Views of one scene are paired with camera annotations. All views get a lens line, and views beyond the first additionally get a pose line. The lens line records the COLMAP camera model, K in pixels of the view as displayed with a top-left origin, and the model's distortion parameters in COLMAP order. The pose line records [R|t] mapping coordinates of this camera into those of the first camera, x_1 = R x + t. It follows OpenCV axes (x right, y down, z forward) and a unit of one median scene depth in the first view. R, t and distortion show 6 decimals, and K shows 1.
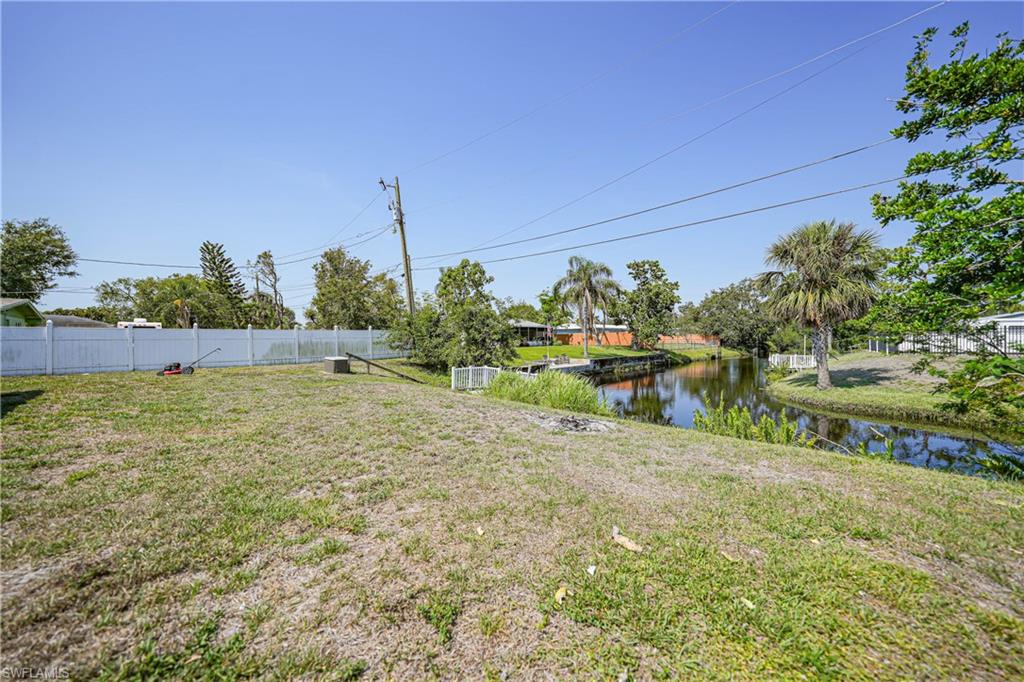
lens RADIAL K [[355.7, 0, 517.5], [0, 355.7, 342.1], [0, 0, 1]] dist [-0.024157, 0.005419]
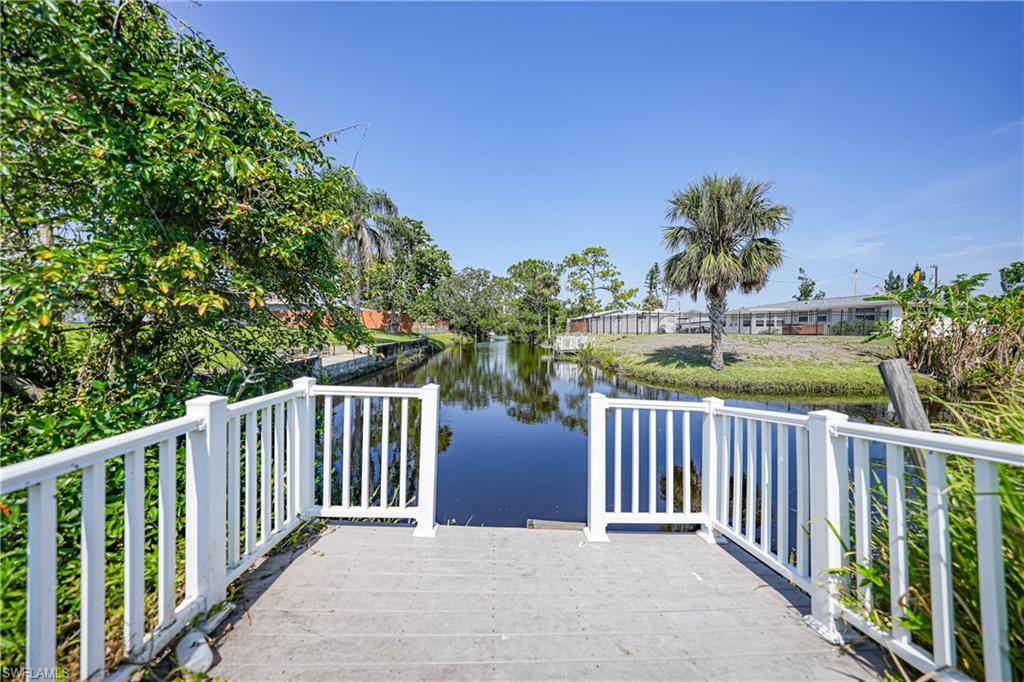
lens RADIAL K [[355.7, 0, 514.4], [0, 355.7, 336.9], [0, 0, 1]] dist [-0.024157, 0.005419]
pose [[0.676420, -0.008301, 0.736470, -0.069396], [-0.003600, 0.999887, 0.014577, 0.023103], [-0.736508, -0.012511, 0.676313, 0.417645]]
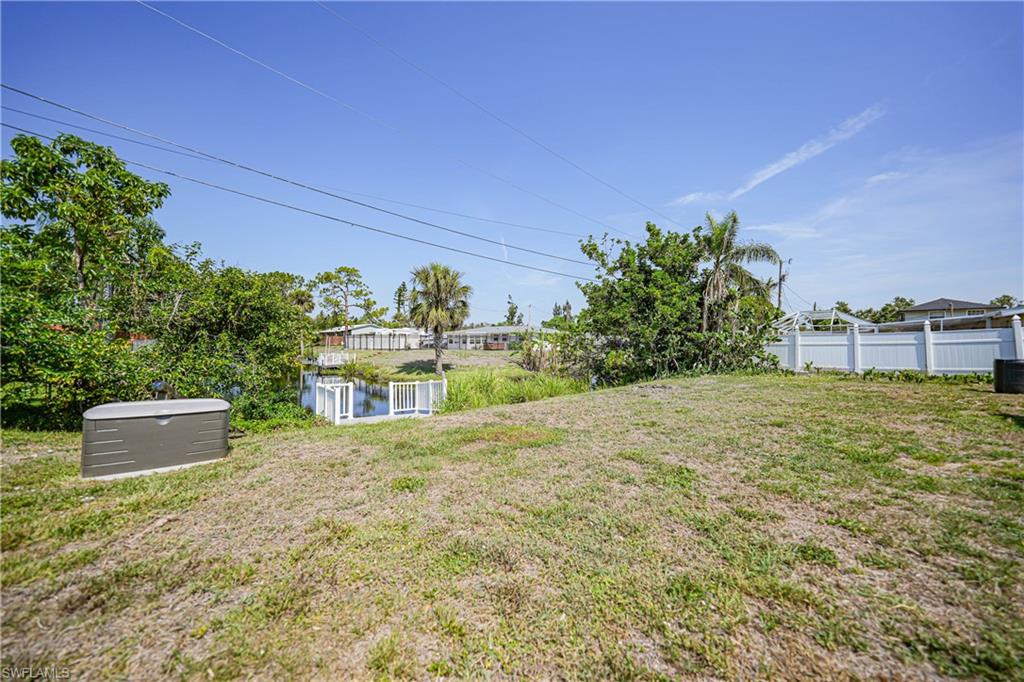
lens RADIAL K [[355.7, 0, 510.4], [0, 355.7, 339.9], [0, 0, 1]] dist [-0.024157, 0.005419]
pose [[0.070079, 0.006080, 0.997523, -0.338408], [-0.001443, 0.999981, -0.005993, -0.001820], [-0.997540, -0.001020, 0.070086, 0.316622]]
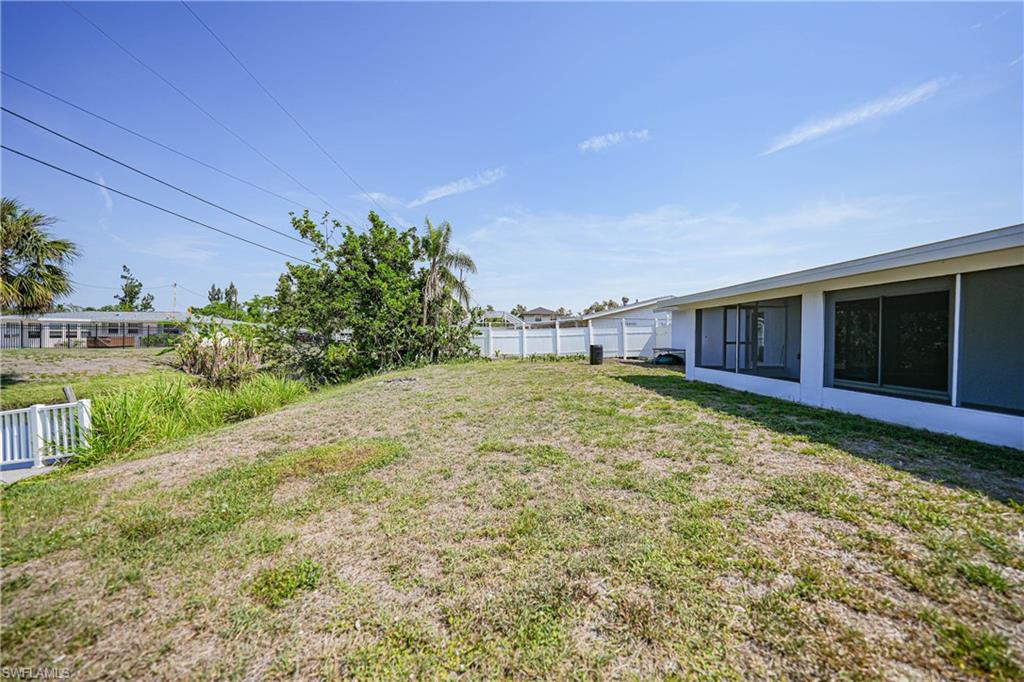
lens RADIAL K [[355.7, 0, 513.5], [0, 355.7, 340.1], [0, 0, 1]] dist [-0.024157, 0.005419]
pose [[-0.699413, -0.009675, 0.714652, -0.306207], [-0.000466, 0.999914, 0.013082, -0.001704], [-0.714717, 0.008816, -0.699358, 0.365754]]
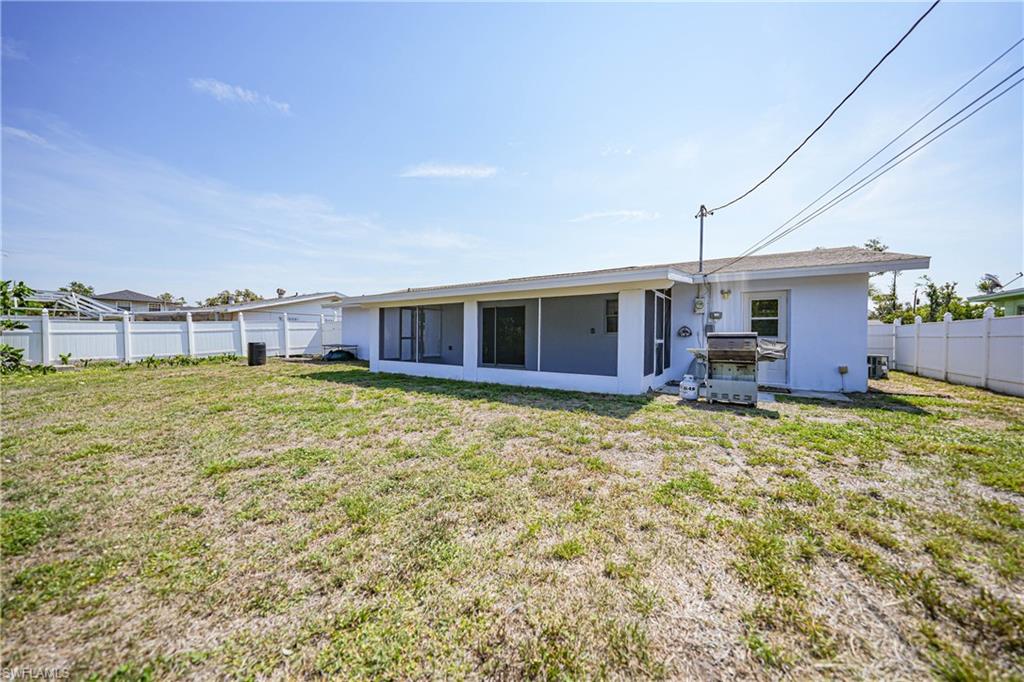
lens RADIAL K [[355.7, 0, 511.6], [0, 355.7, 340.5], [0, 0, 1]] dist [-0.024157, 0.005419]
pose [[-0.991567, -0.002684, -0.129569, -0.279005], [-0.005358, 0.999780, 0.020300, -0.000785], [0.129486, 0.020823, -0.991363, 0.392694]]
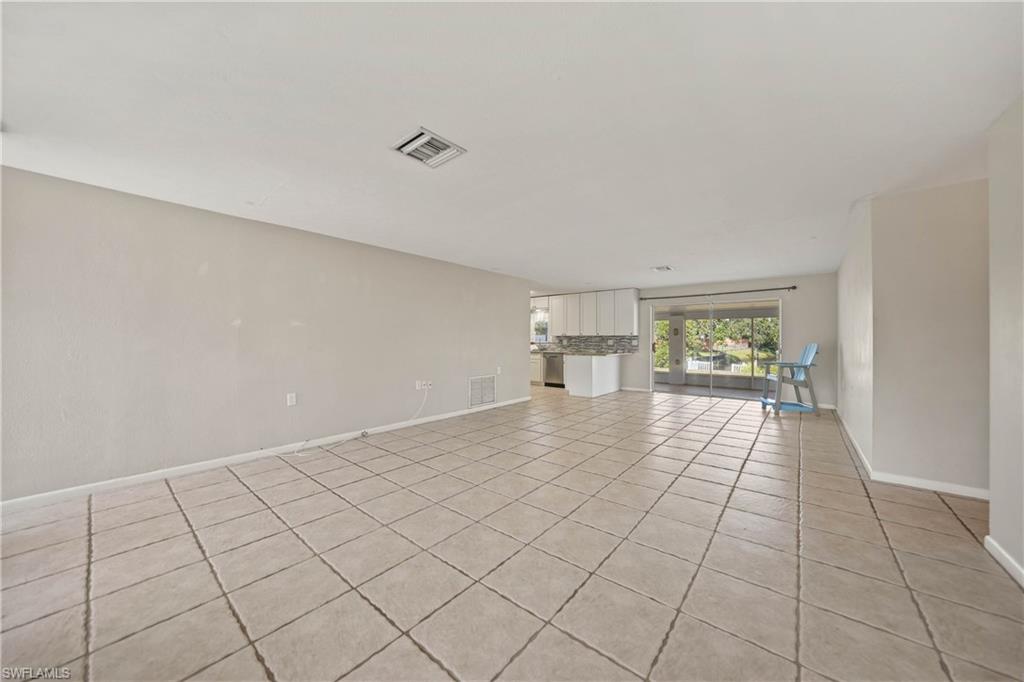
lens RADIAL K [[355.7, 0, 512.5], [0, 355.7, 342.5], [0, 0, 1]] dist [-0.024157, 0.005419]
pose [[0.999553, 0.004648, 0.029546, -0.461208], [-0.004601, 0.999988, -0.001629, -0.002554], [-0.029553, 0.001492, 0.999562, -0.235154]]
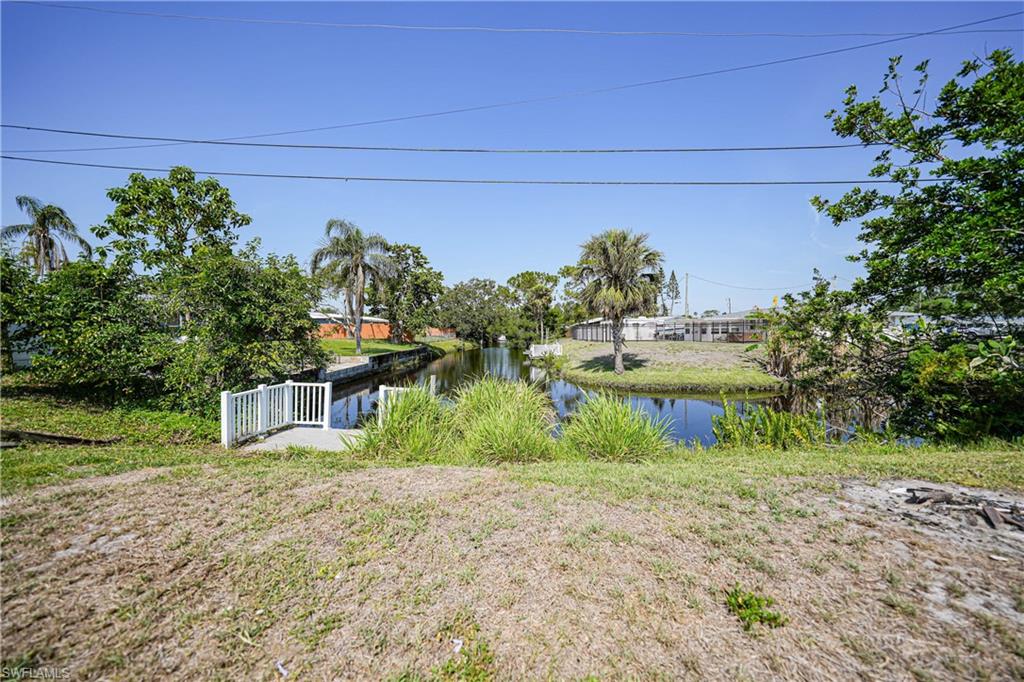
lens RADIAL K [[355.7, 0, 513.4], [0, 355.7, 336.7], [0, 0, 1]] dist [-0.024157, 0.005419]
pose [[0.721373, -0.009697, 0.692479, -0.101157], [0.007526, 0.999953, 0.006163, 0.002450], [-0.692506, 0.000766, 0.721411, 0.215391]]
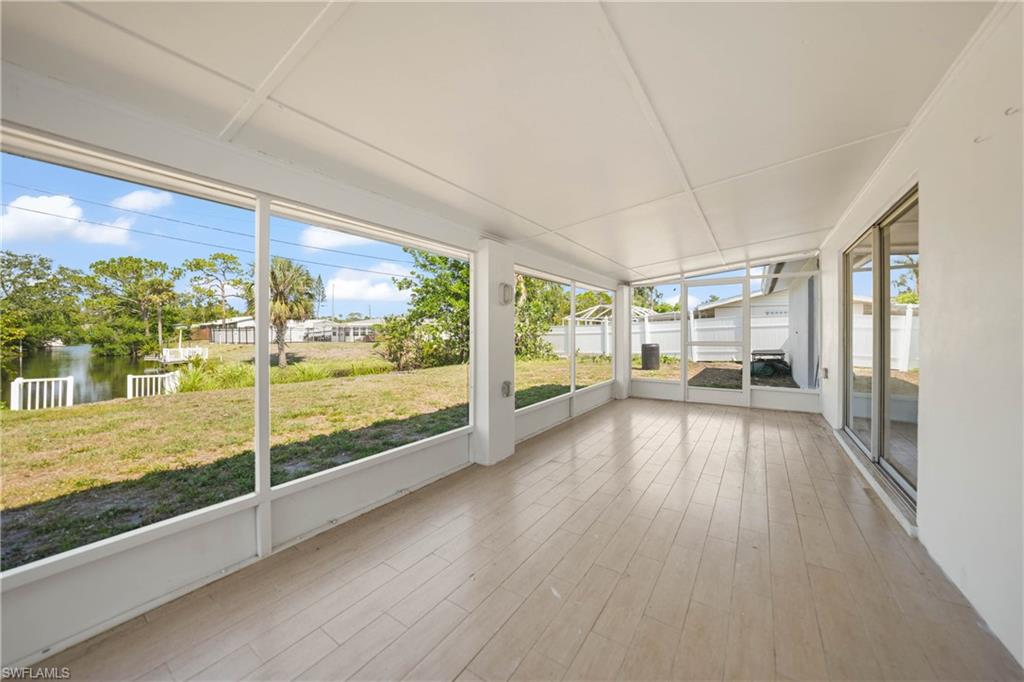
lens RADIAL K [[355.7, 0, 513.2], [0, 355.7, 332.5], [0, 0, 1]] dist [-0.024157, 0.005419]
pose [[-0.122857, 0.001832, 0.992423, -0.393495], [0.009521, 0.999954, -0.000667, -0.001695], [-0.992379, 0.009366, -0.122869, 0.115501]]
